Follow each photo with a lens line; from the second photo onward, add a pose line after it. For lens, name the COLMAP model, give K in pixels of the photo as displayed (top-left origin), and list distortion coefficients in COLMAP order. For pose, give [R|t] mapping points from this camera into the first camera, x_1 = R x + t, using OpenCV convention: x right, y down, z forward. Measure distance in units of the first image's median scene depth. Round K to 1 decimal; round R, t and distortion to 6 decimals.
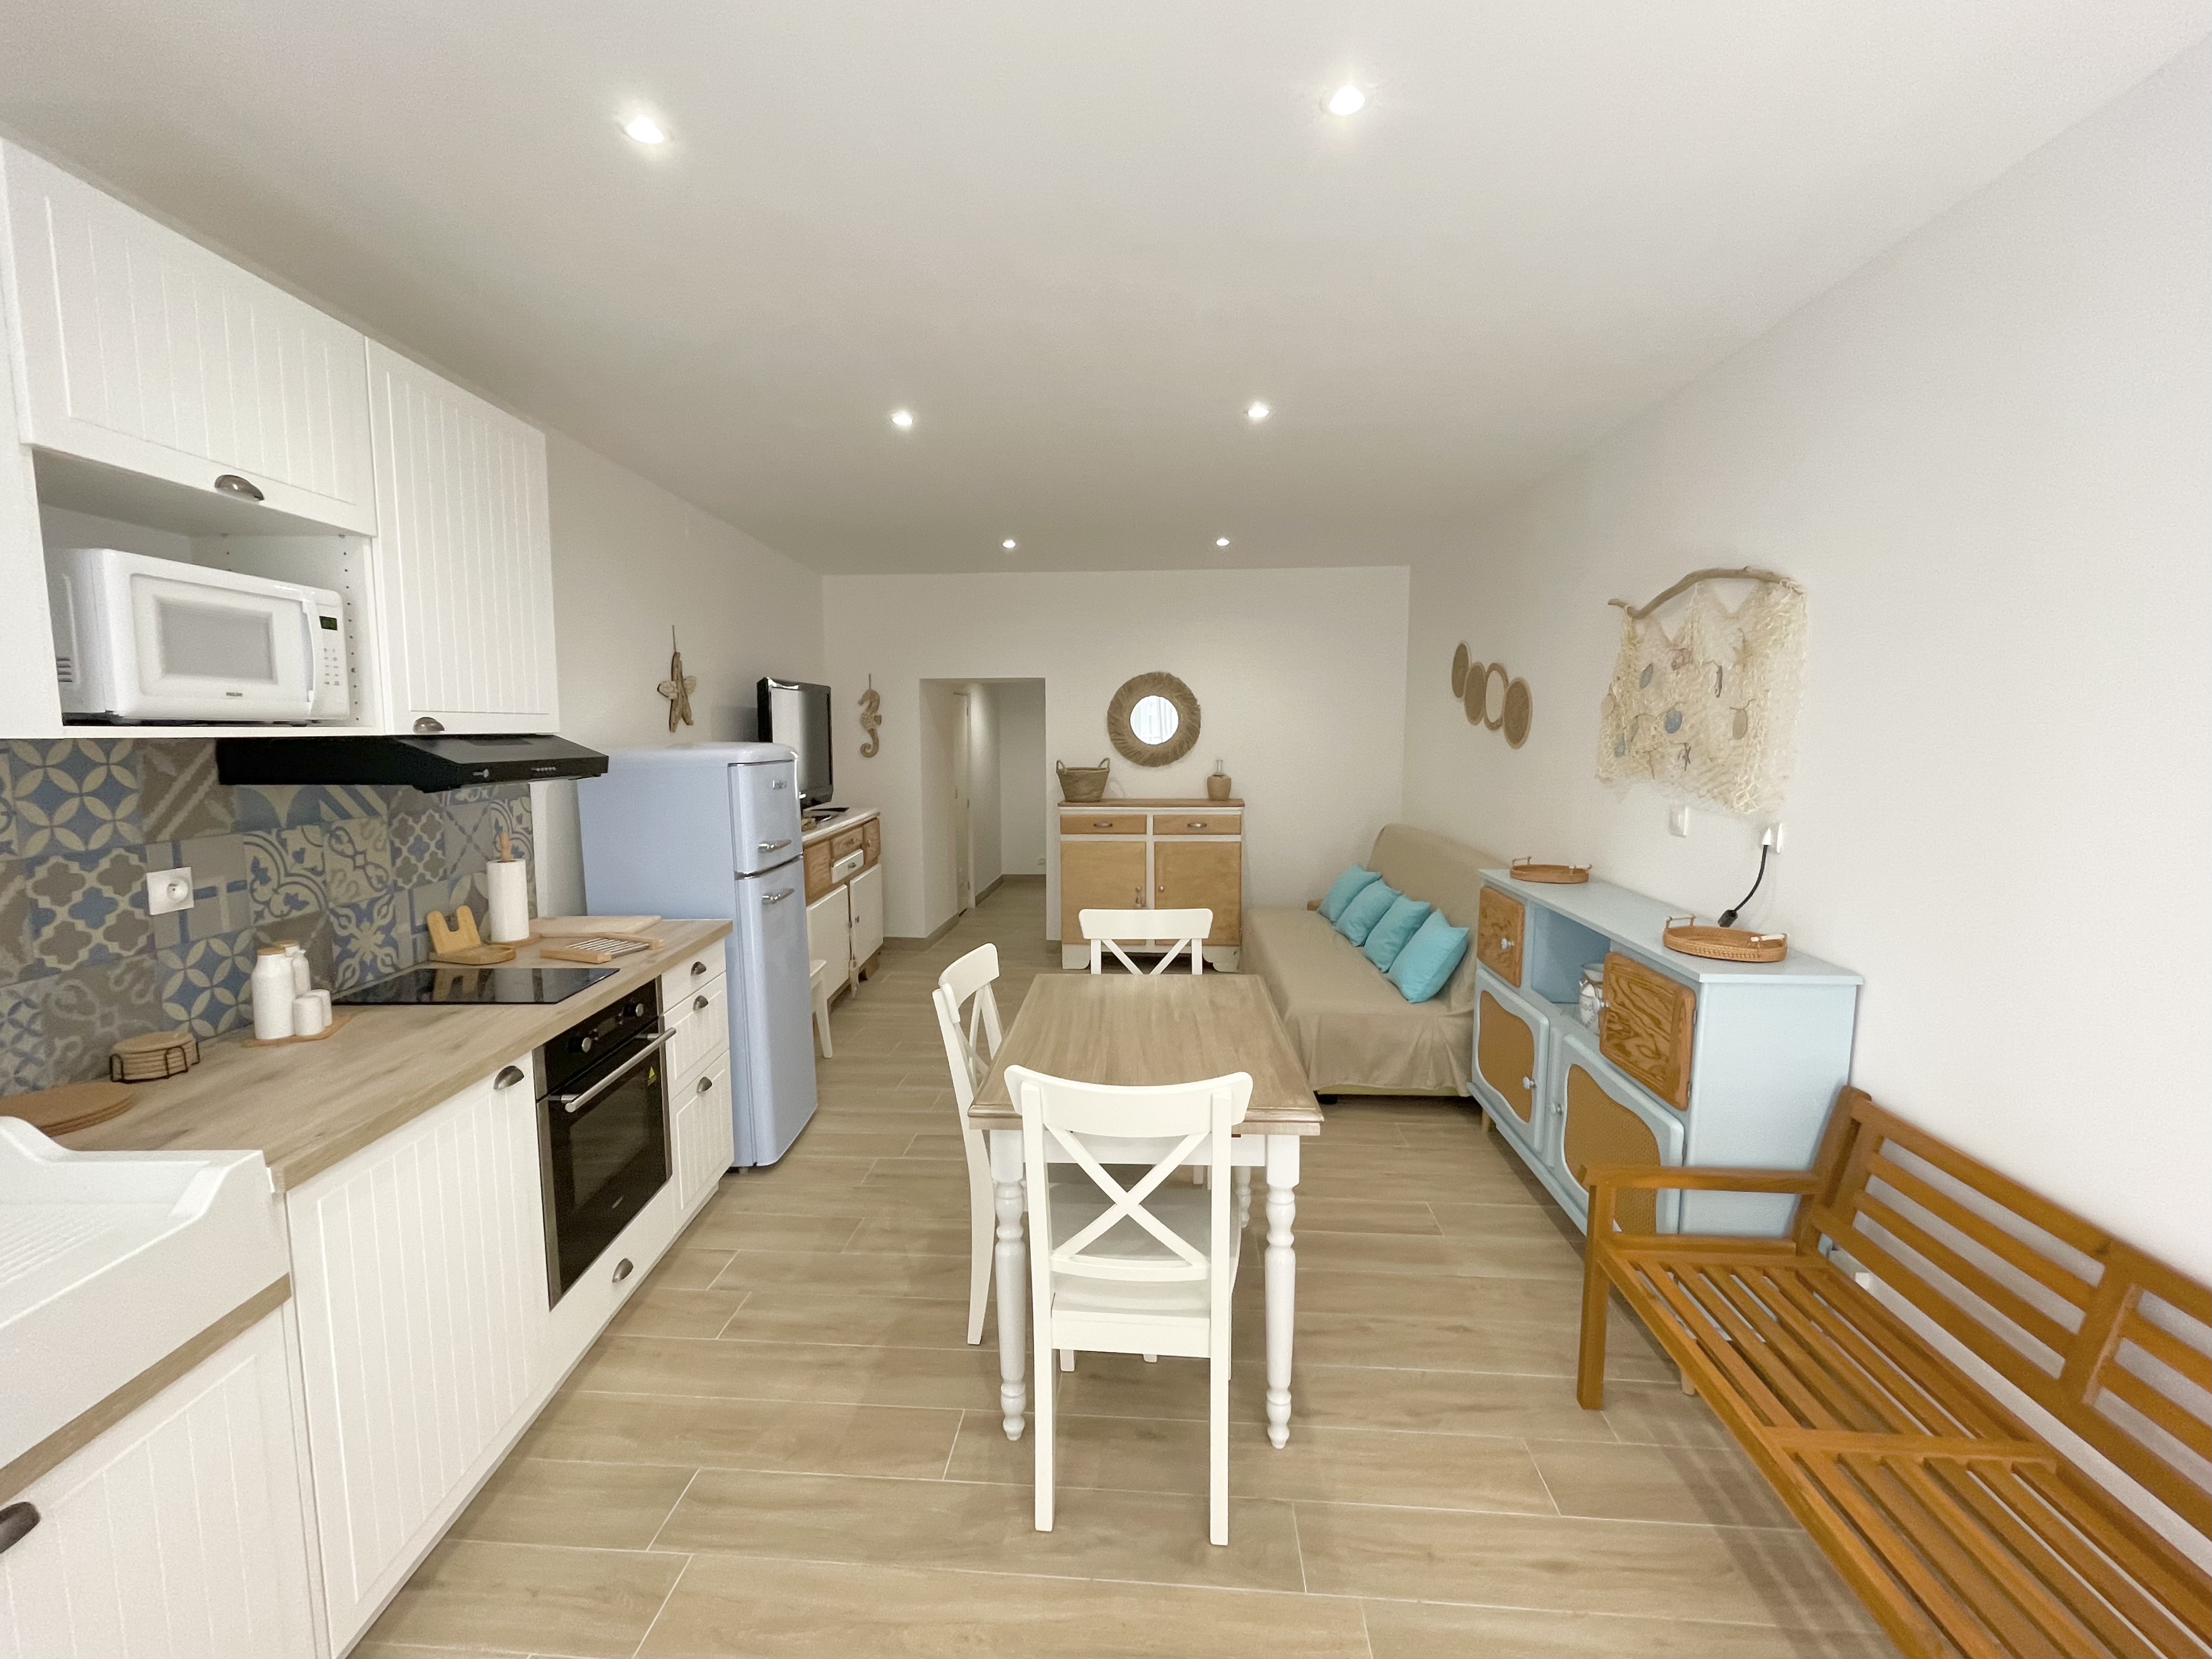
lens RADIAL K [[931.9, 0, 1106.0], [0, 931.9, 829.5], [0, 0, 1]] dist [-0.000218, -0.000526]
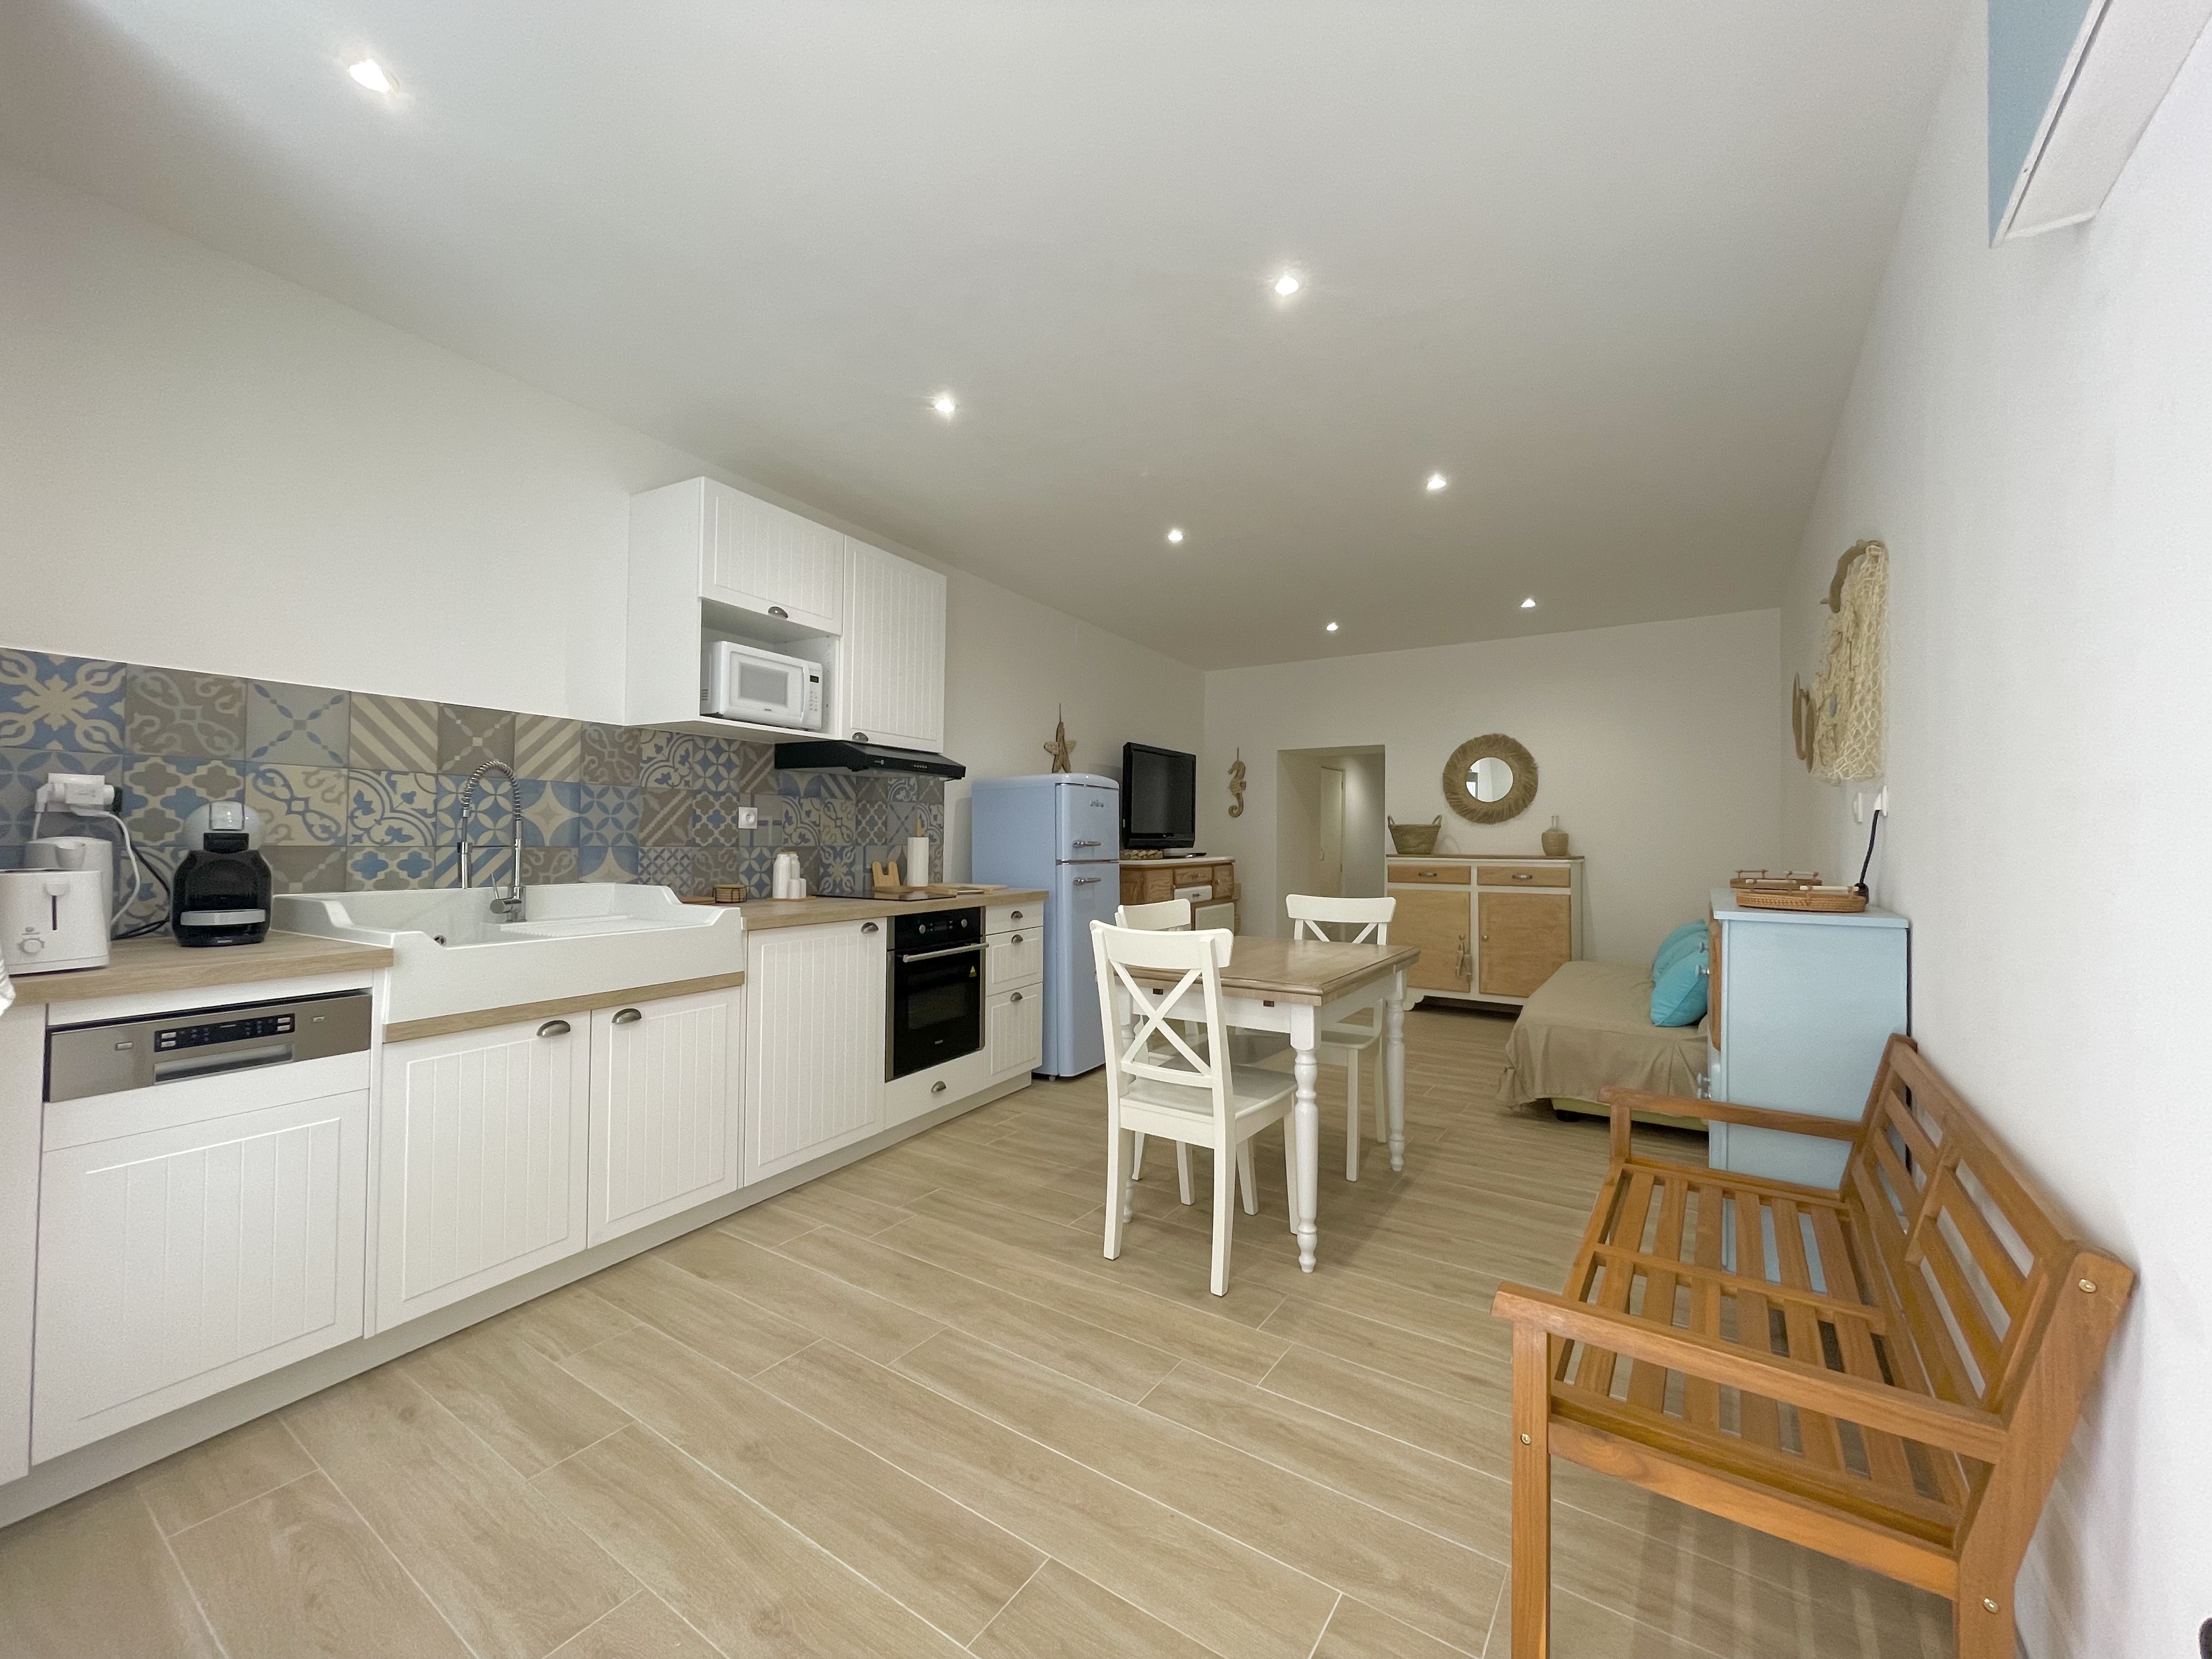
lens RADIAL K [[905.2, 0, 1106.0], [0, 905.2, 829.5], [0, 0, 1]] dist [-0.000276, -0.000091]
pose [[0.866855, 0.002680, -0.498553, 0.550722], [-0.063502, 0.992434, -0.105078, 0.216272], [0.494500, 0.122747, 0.860467, -0.249936]]
